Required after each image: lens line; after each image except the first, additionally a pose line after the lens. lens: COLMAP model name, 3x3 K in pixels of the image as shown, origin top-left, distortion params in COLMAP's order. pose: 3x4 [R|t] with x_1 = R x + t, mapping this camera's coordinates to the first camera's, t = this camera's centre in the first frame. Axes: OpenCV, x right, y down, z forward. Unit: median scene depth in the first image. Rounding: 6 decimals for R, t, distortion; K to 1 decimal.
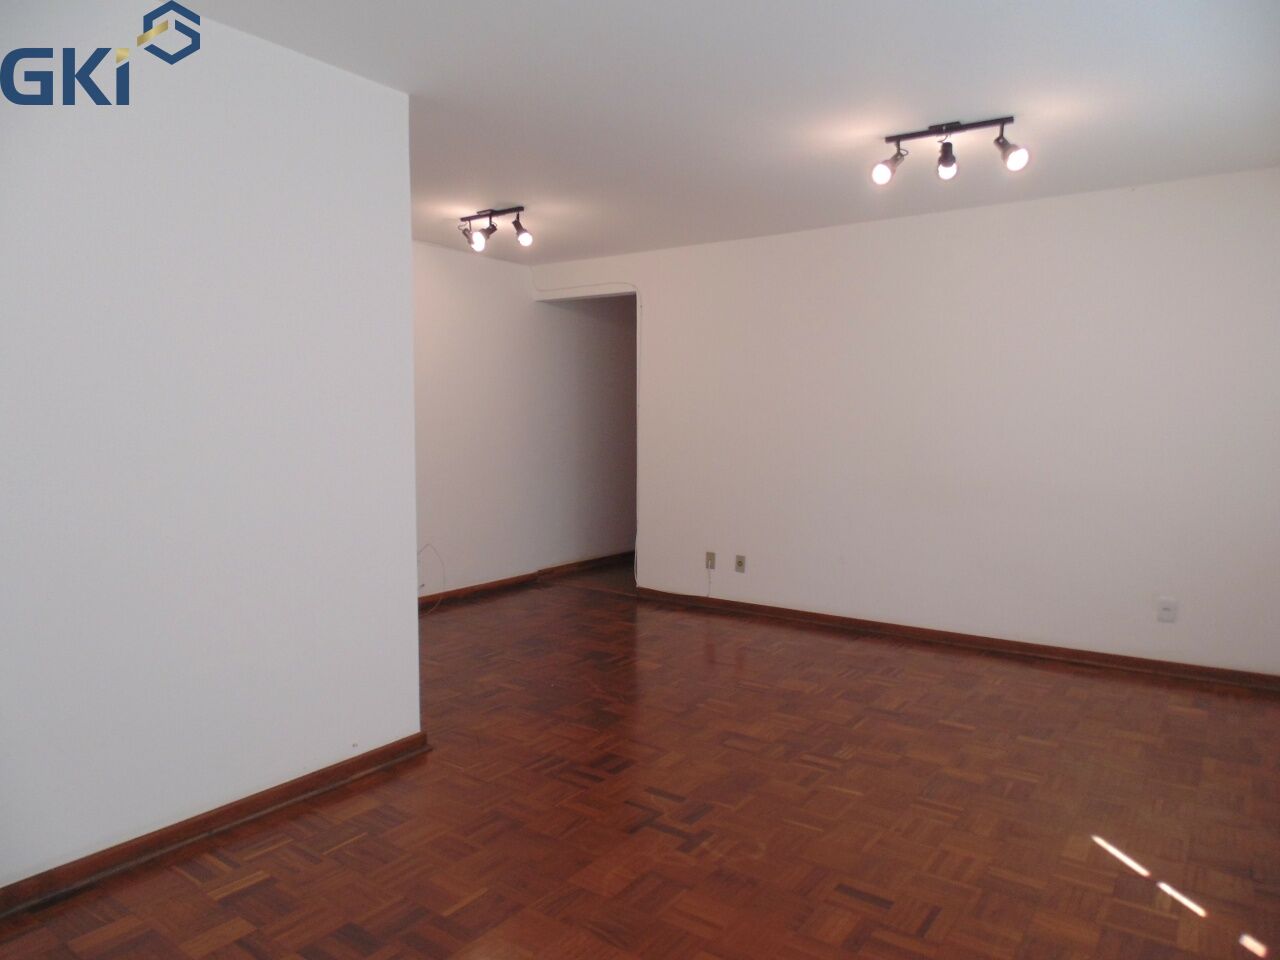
lens RADIAL K [[850.3, 0, 653.6], [0, 850.3, 478.3], [0, 0, 1]] dist [-0.017985, 0.000138]
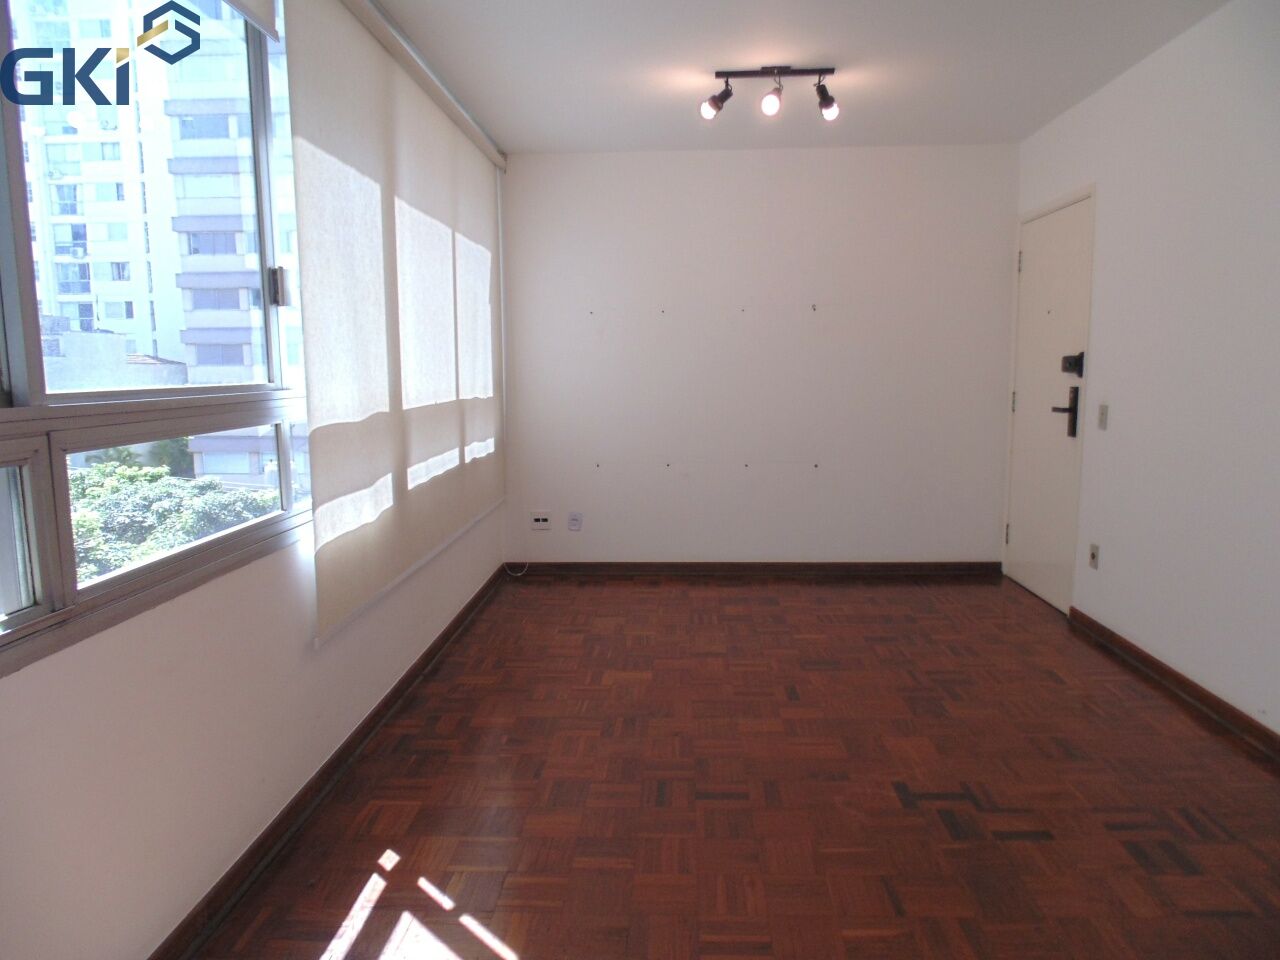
lens RADIAL K [[850.3, 0, 653.6], [0, 850.3, 478.3], [0, 0, 1]] dist [-0.017985, 0.000138]
pose [[-0.837170, 0.078226, -0.541320, 0.814255], [-0.030124, 0.981622, 0.188443, -0.099928], [0.546113, 0.174065, -0.819428, 1.642269]]
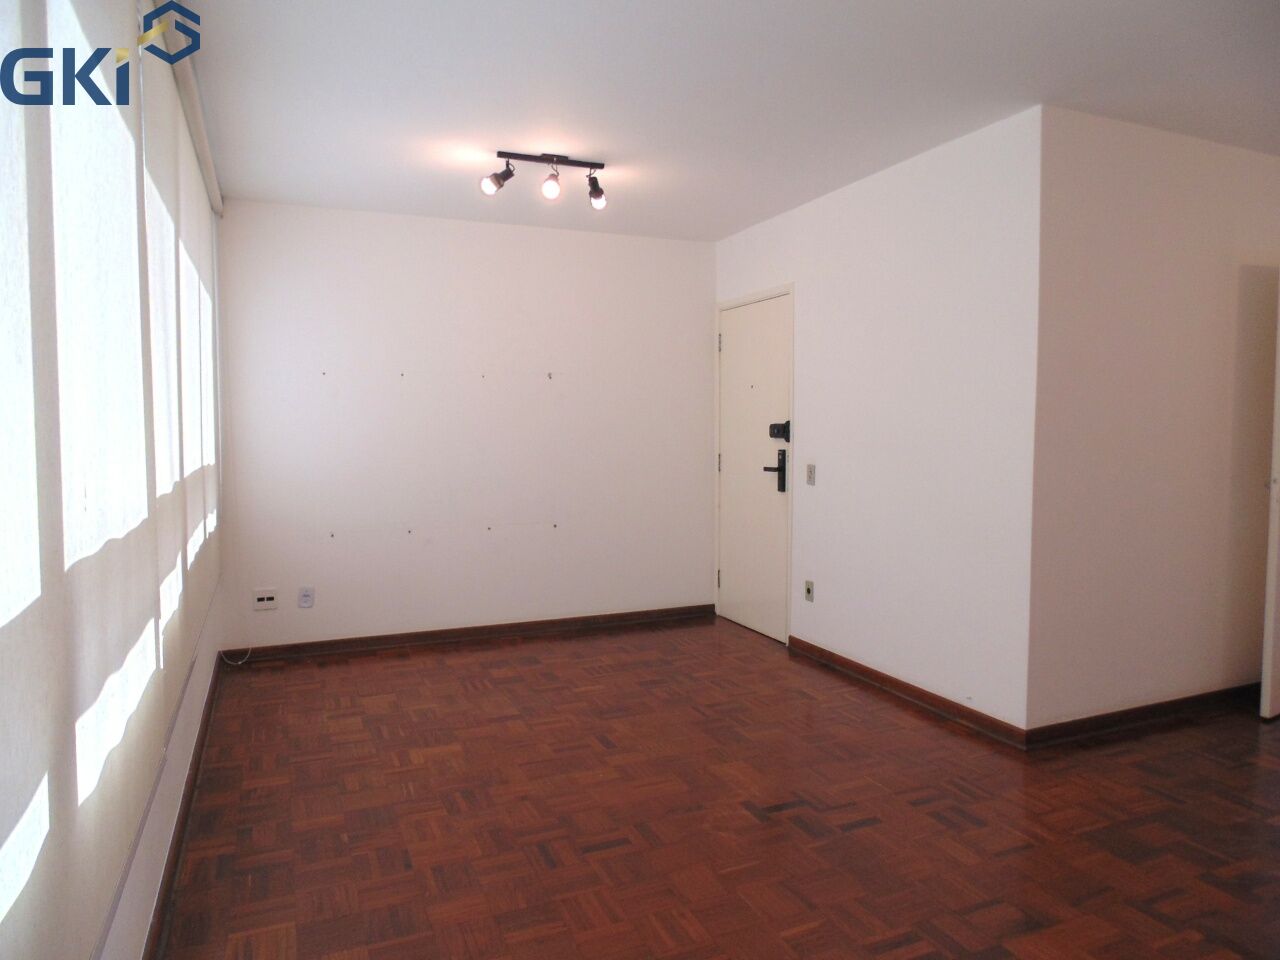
lens RADIAL K [[850.3, 0, 653.6], [0, 850.3, 478.3], [0, 0, 1]] dist [-0.017985, 0.000138]
pose [[-0.512422, 0.051461, -0.857191, 1.069567], [-0.060543, 0.993554, 0.095839, -0.094207], [0.856597, 0.101007, -0.506003, 1.459313]]
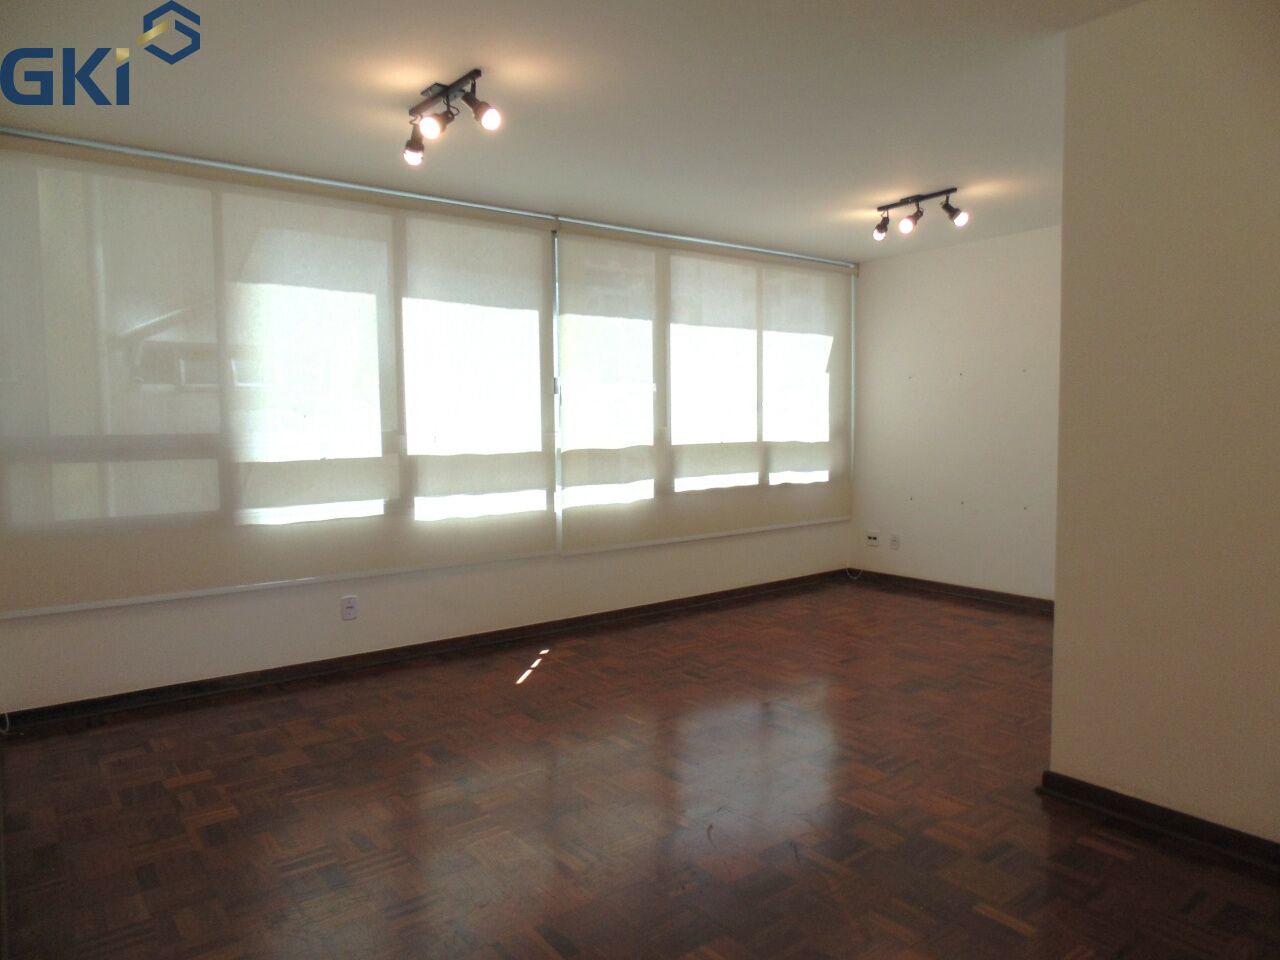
lens RADIAL K [[850.3, 0, 653.6], [0, 850.3, 478.3], [0, 0, 1]] dist [-0.017985, 0.000138]
pose [[-0.959389, -0.014693, 0.281704, -0.160342], [0.024548, 0.990506, 0.135263, -0.162924], [-0.281017, 0.136685, -0.949919, 2.503624]]
